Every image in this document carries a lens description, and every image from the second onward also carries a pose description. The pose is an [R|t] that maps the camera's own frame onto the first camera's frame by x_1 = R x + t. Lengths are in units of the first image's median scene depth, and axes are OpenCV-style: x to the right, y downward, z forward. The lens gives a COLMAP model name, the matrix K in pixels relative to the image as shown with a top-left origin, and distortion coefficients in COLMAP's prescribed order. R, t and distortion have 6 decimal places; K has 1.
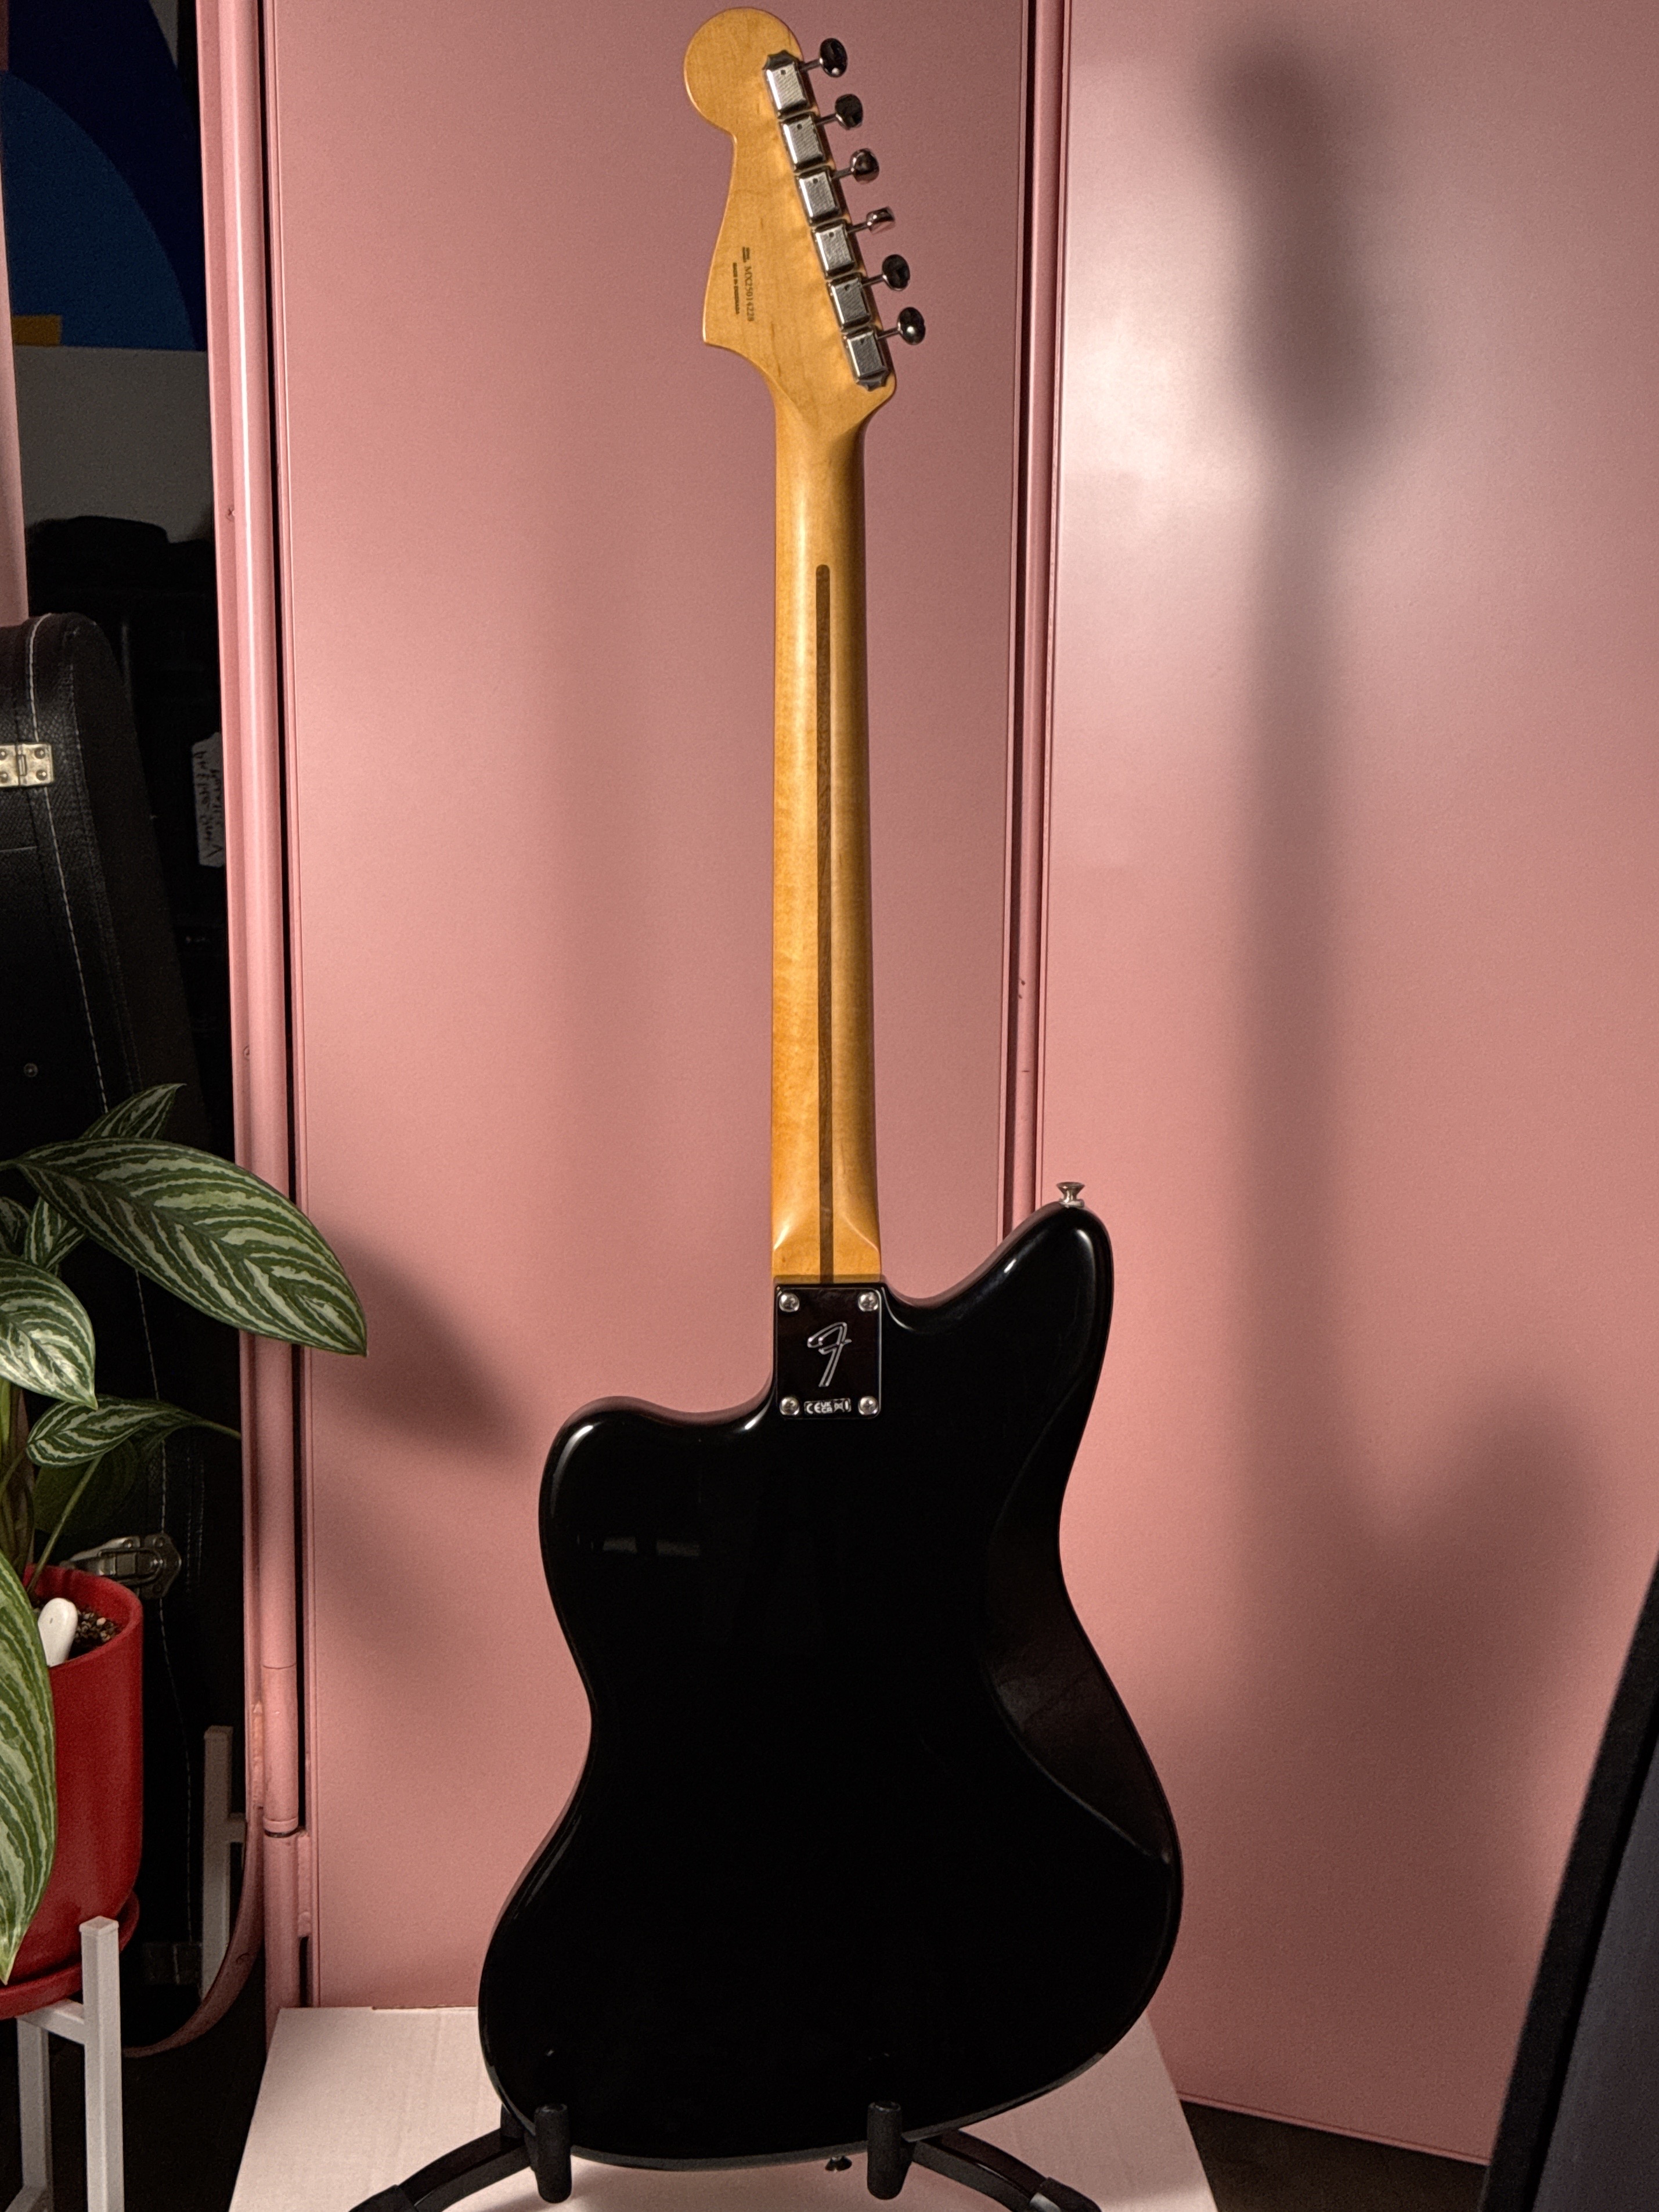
lens RADIAL K [[3581.8, 0, 829.5], [0, 3581.8, 1106.0], [0, 0, 1]] dist [0.128002, -0.017506]
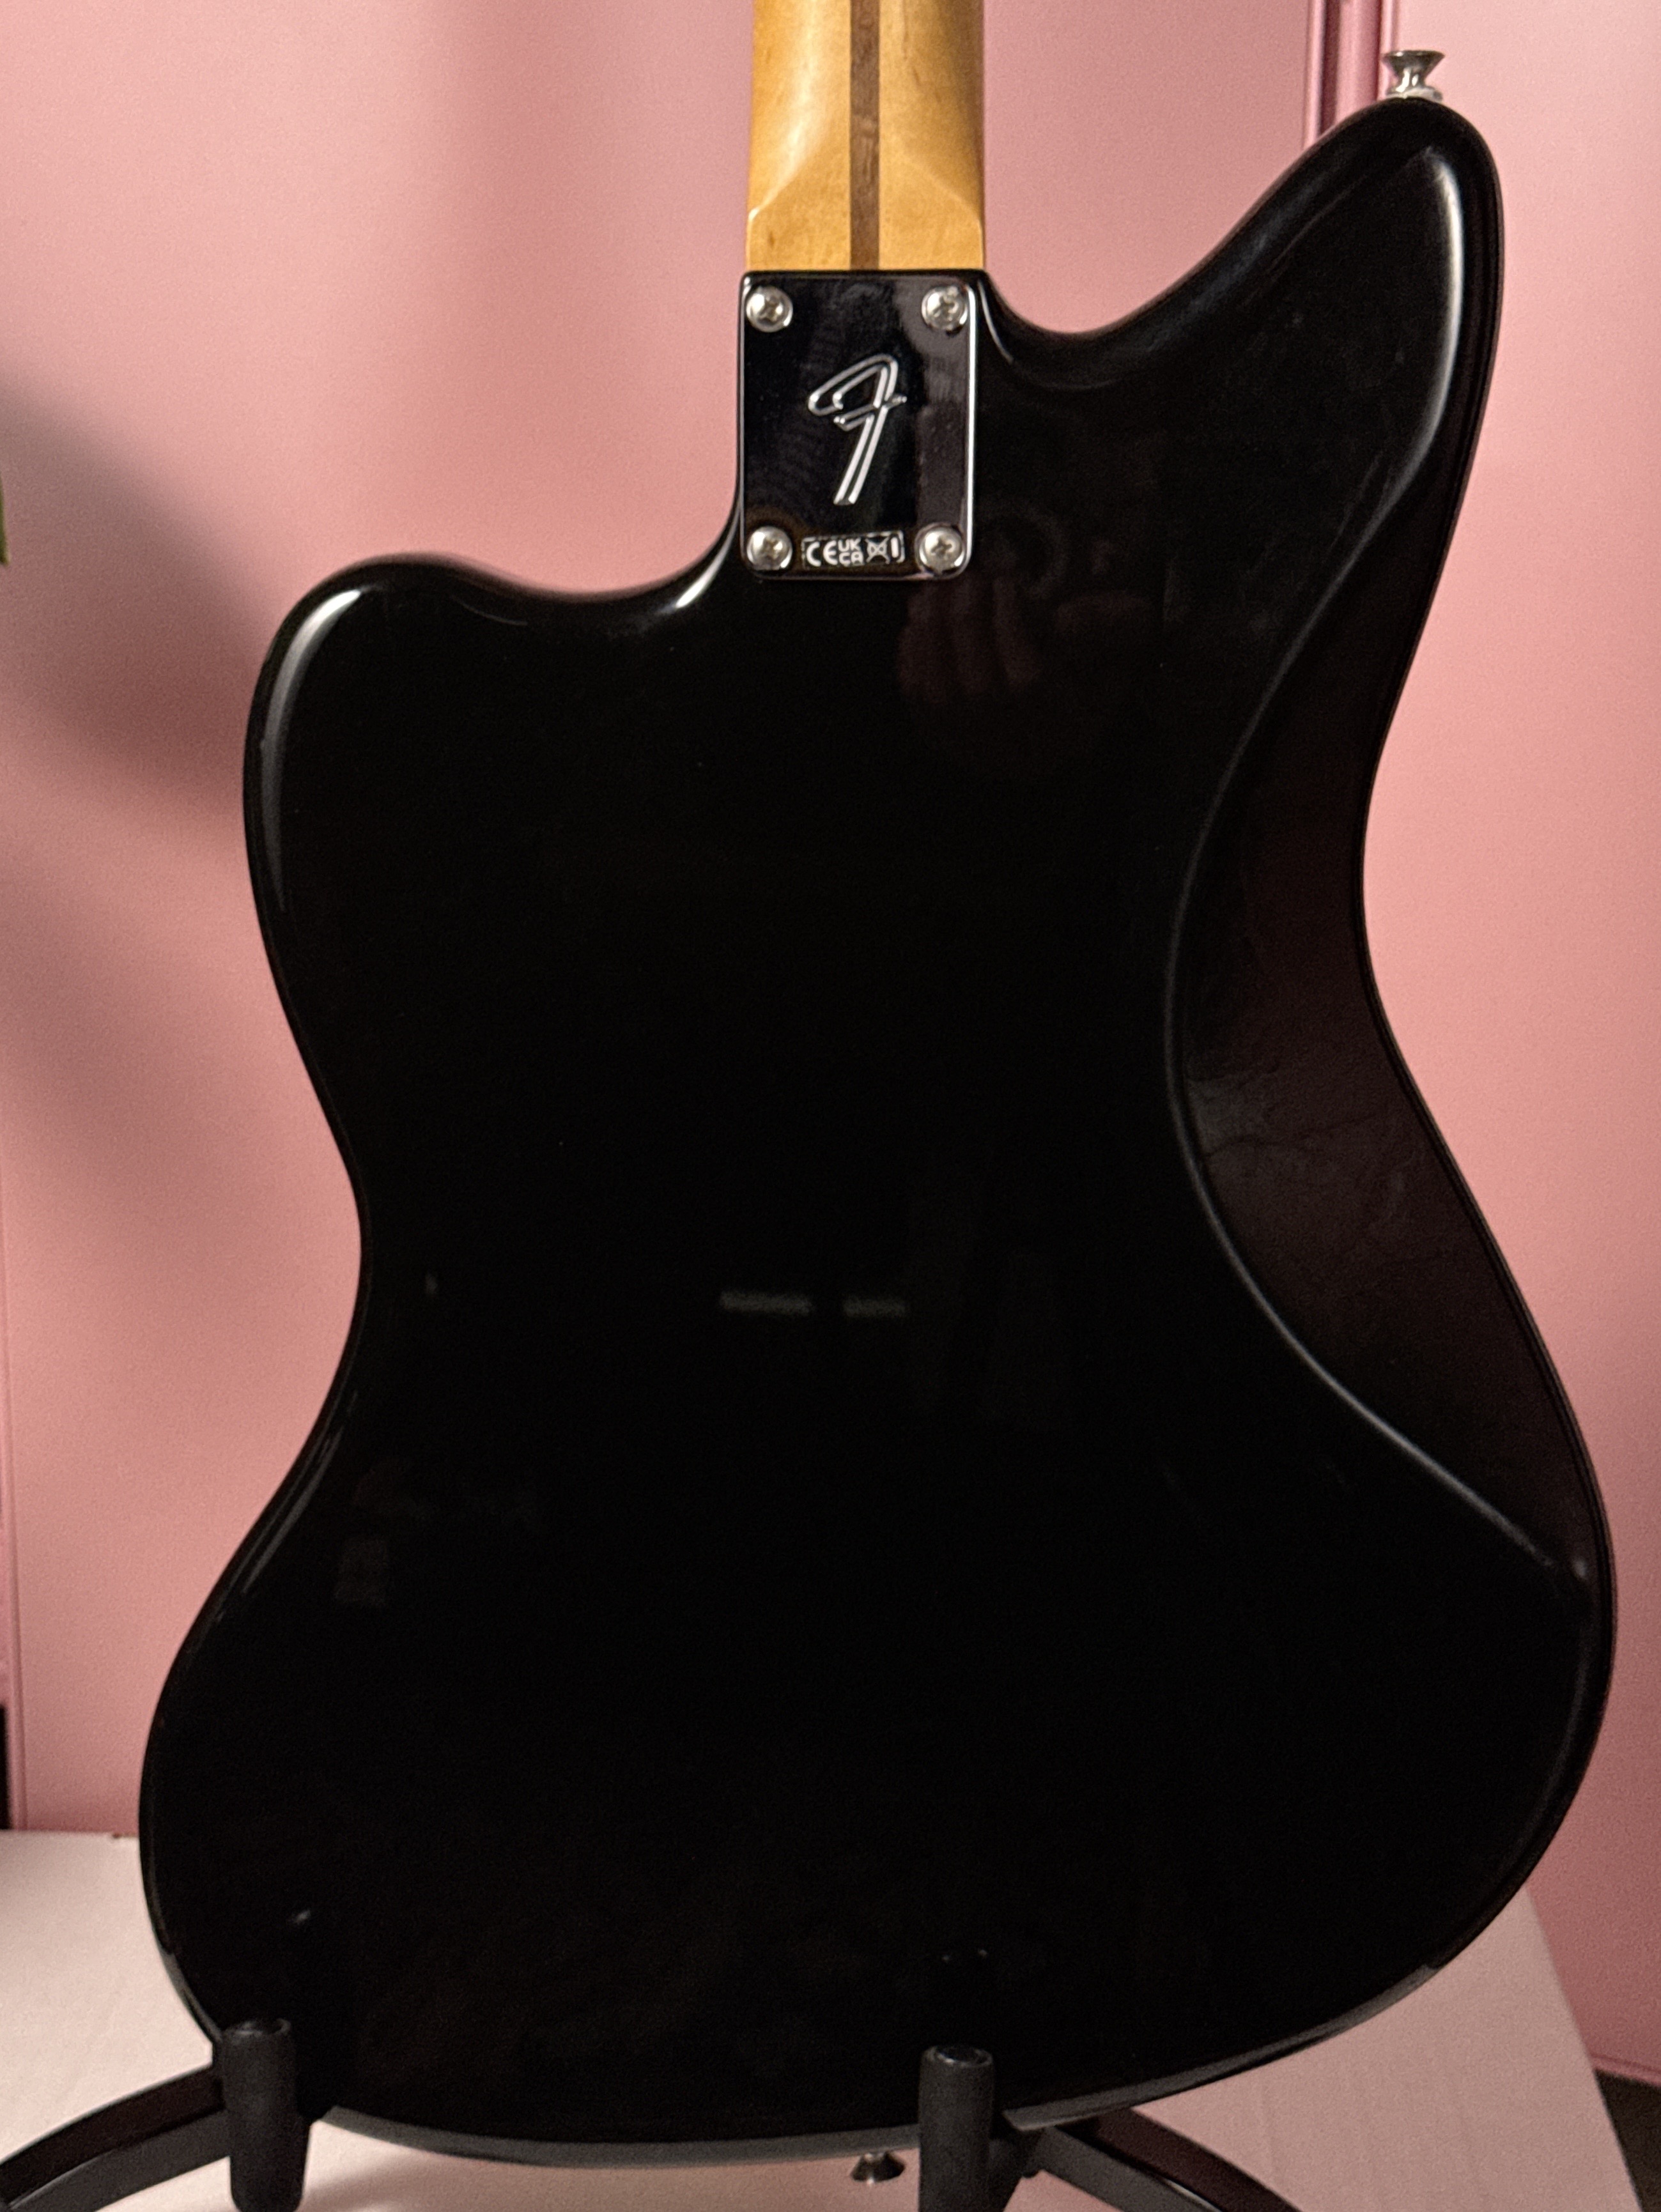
lens RADIAL K [[3582.1, 0, 830.5], [0, 3582.1, 1106.0], [0, 0, 1]] dist [0.128002, -0.017506]
pose [[0.993741, 0.023256, -0.109261, 0.047824], [-0.019156, 0.999078, 0.038417, 0.136054], [0.110054, -0.036084, 0.993270, 0.541036]]
